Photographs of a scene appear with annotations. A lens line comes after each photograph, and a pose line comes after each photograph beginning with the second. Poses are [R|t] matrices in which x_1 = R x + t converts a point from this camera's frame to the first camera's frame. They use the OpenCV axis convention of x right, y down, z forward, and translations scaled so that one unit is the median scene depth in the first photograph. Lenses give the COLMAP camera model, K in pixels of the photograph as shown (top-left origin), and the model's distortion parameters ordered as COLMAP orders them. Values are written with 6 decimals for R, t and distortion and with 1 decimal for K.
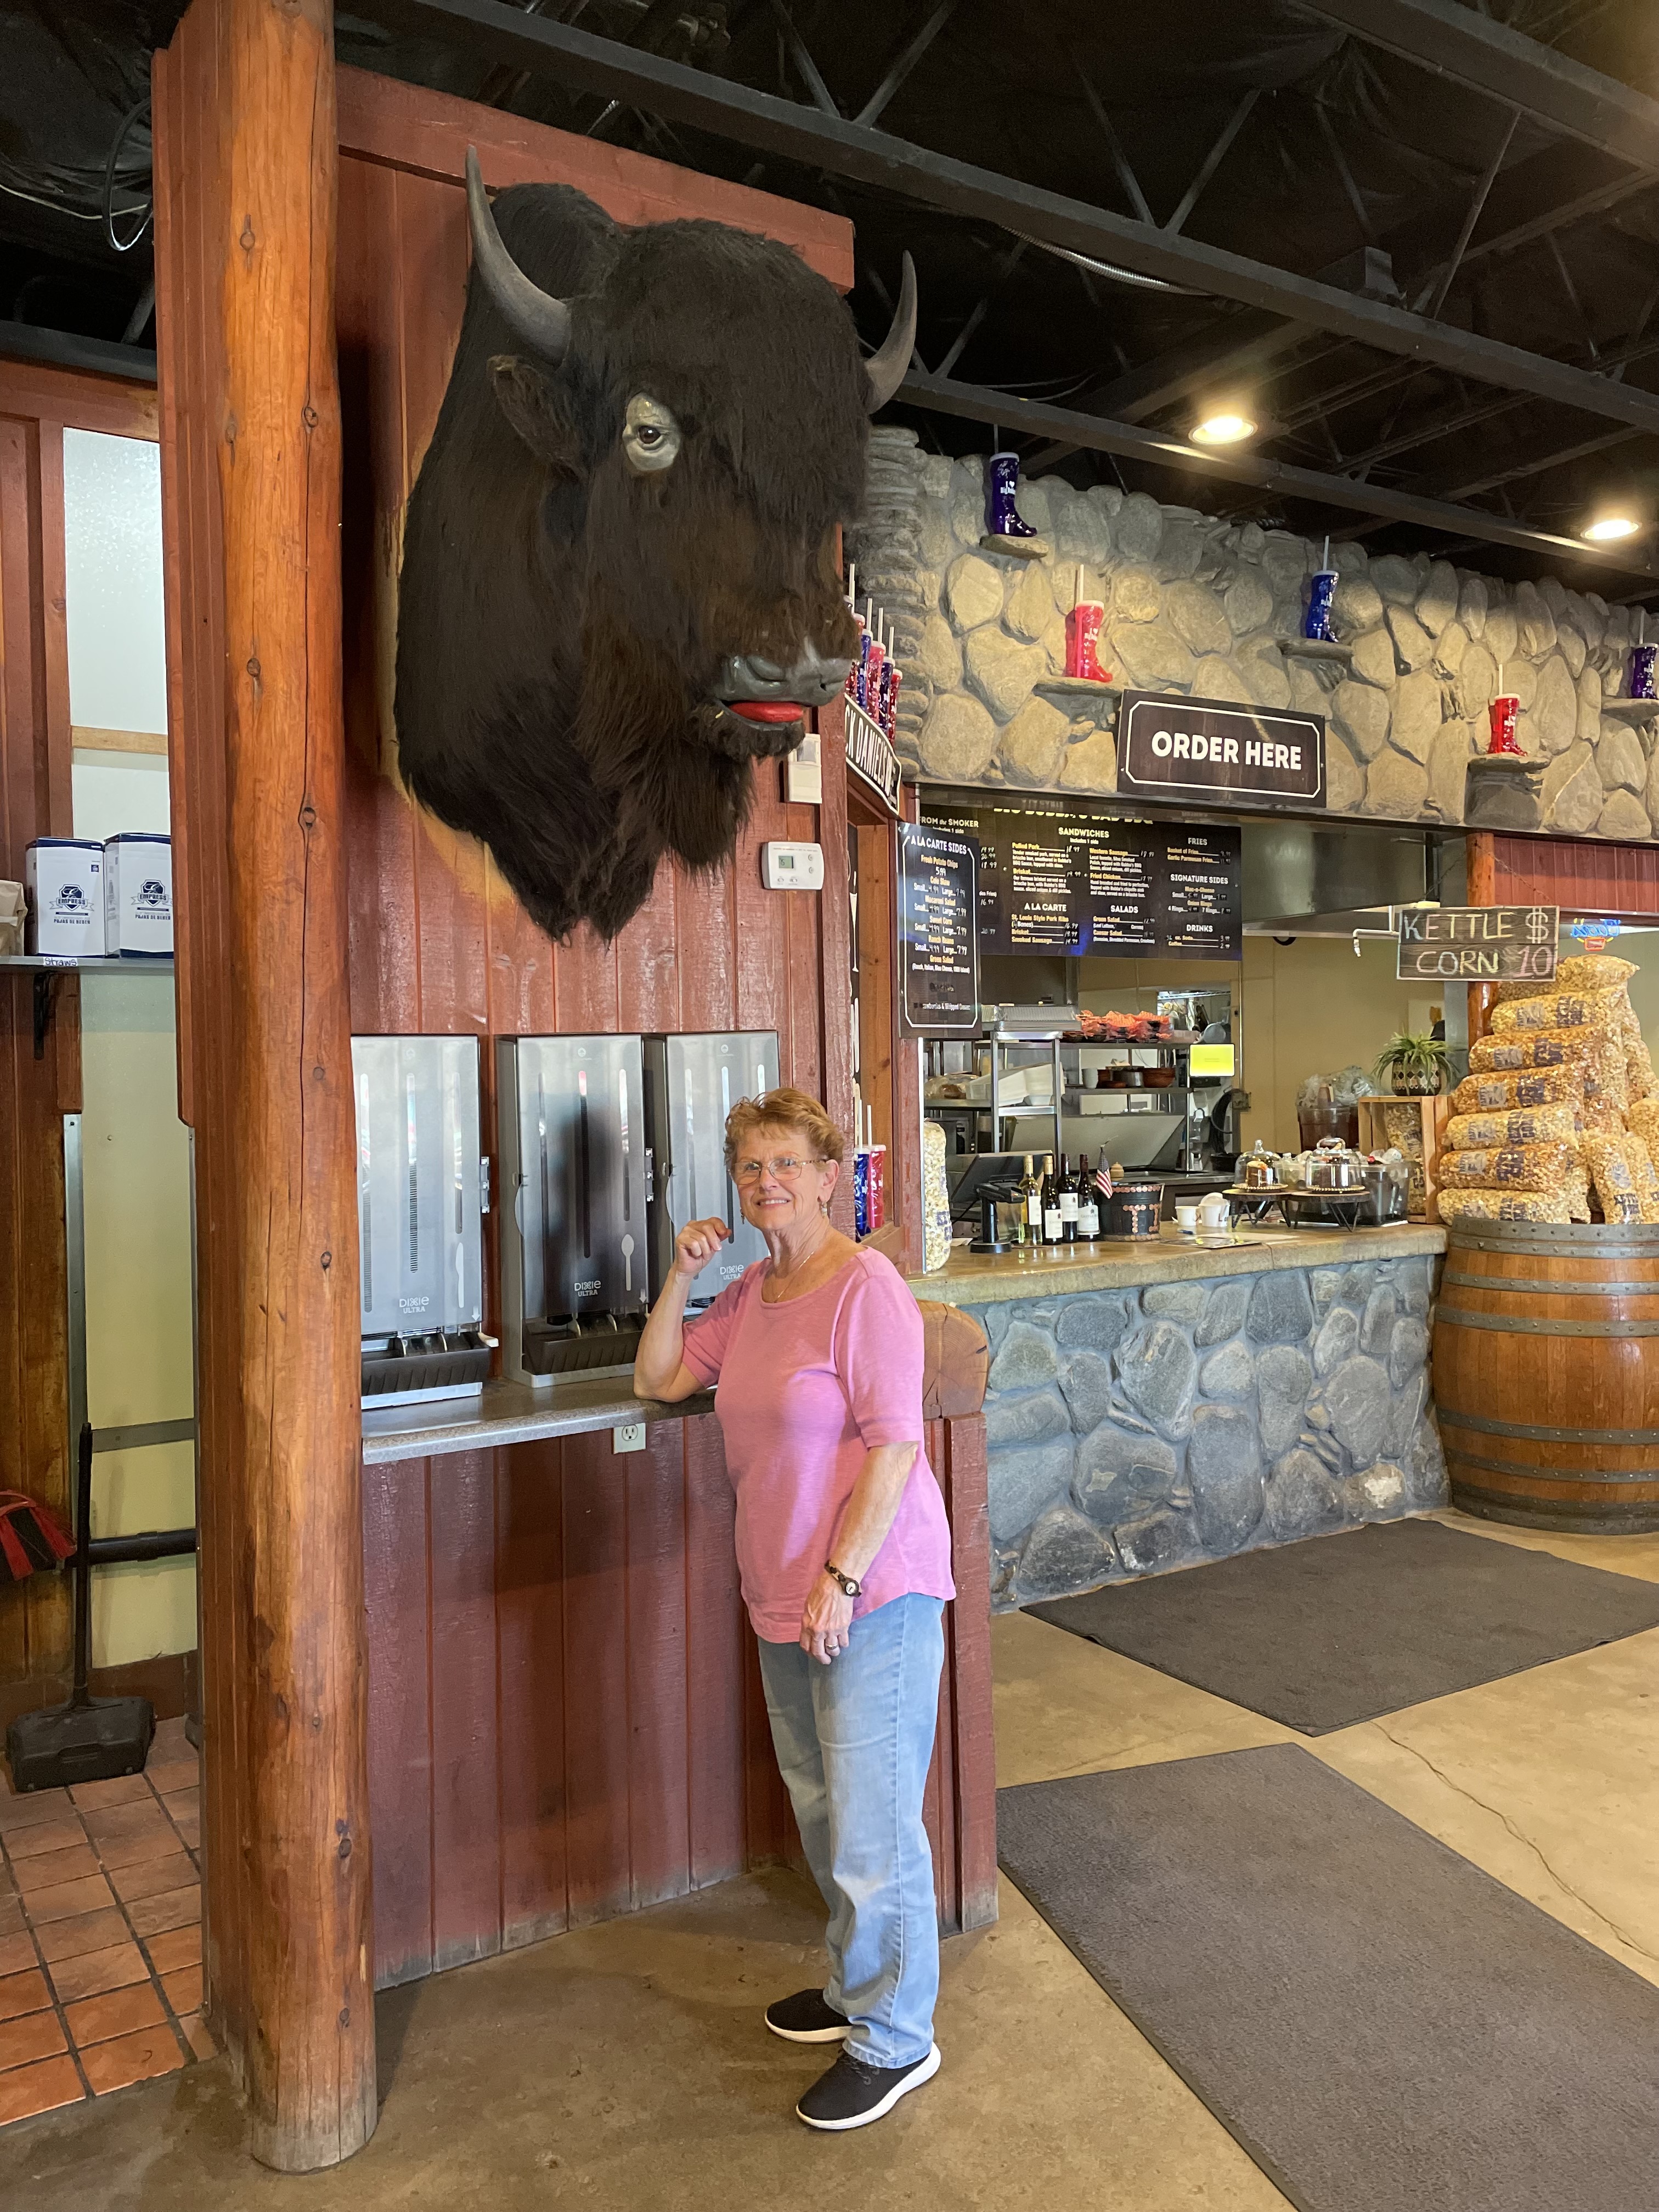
lens RADIAL K [[1678.9, 0, 830.7], [0, 1678.9, 1089.3], [0, 0, 1]] dist [0.068376, -0.094634]
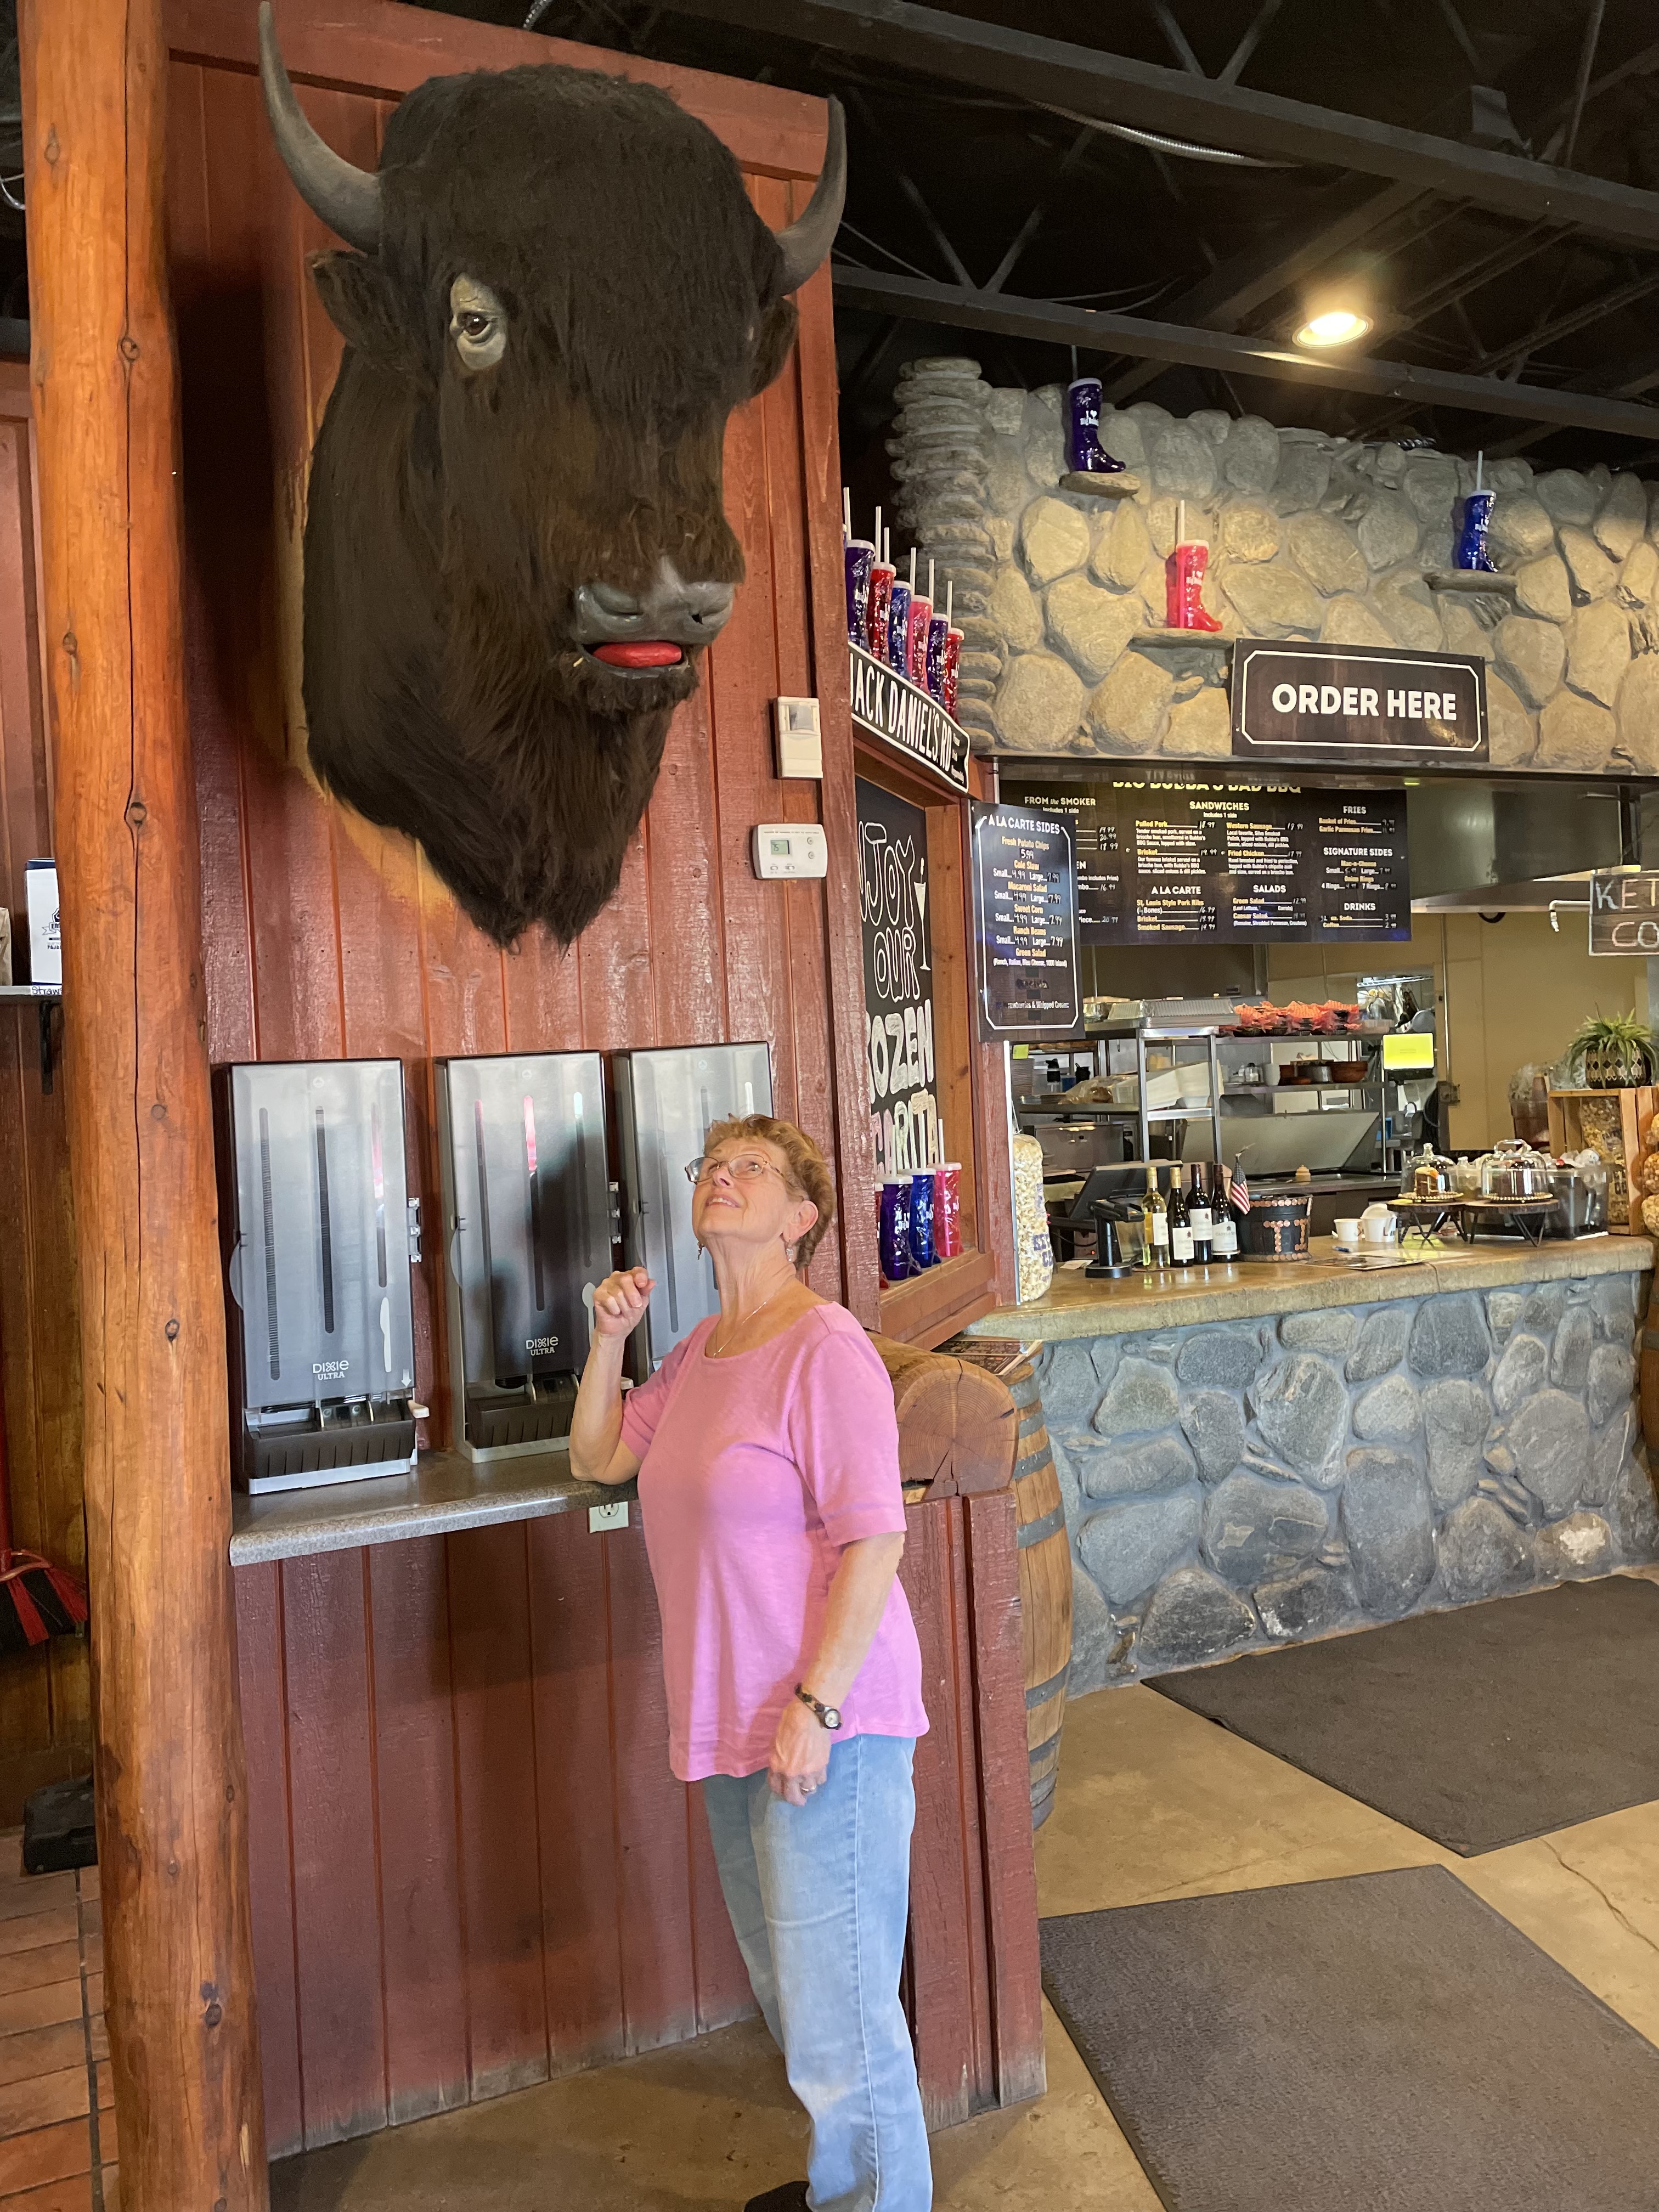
lens RADIAL K [[1678.9, 0, 825.6], [0, 1678.9, 1090.2], [0, 0, 1]] dist [0.068376, -0.094634]
pose [[0.990647, -0.026870, -0.133780, 0.094108], [0.026761, 0.999638, -0.002614, -0.005864], [0.133802, -0.000990, 0.991008, 0.123221]]
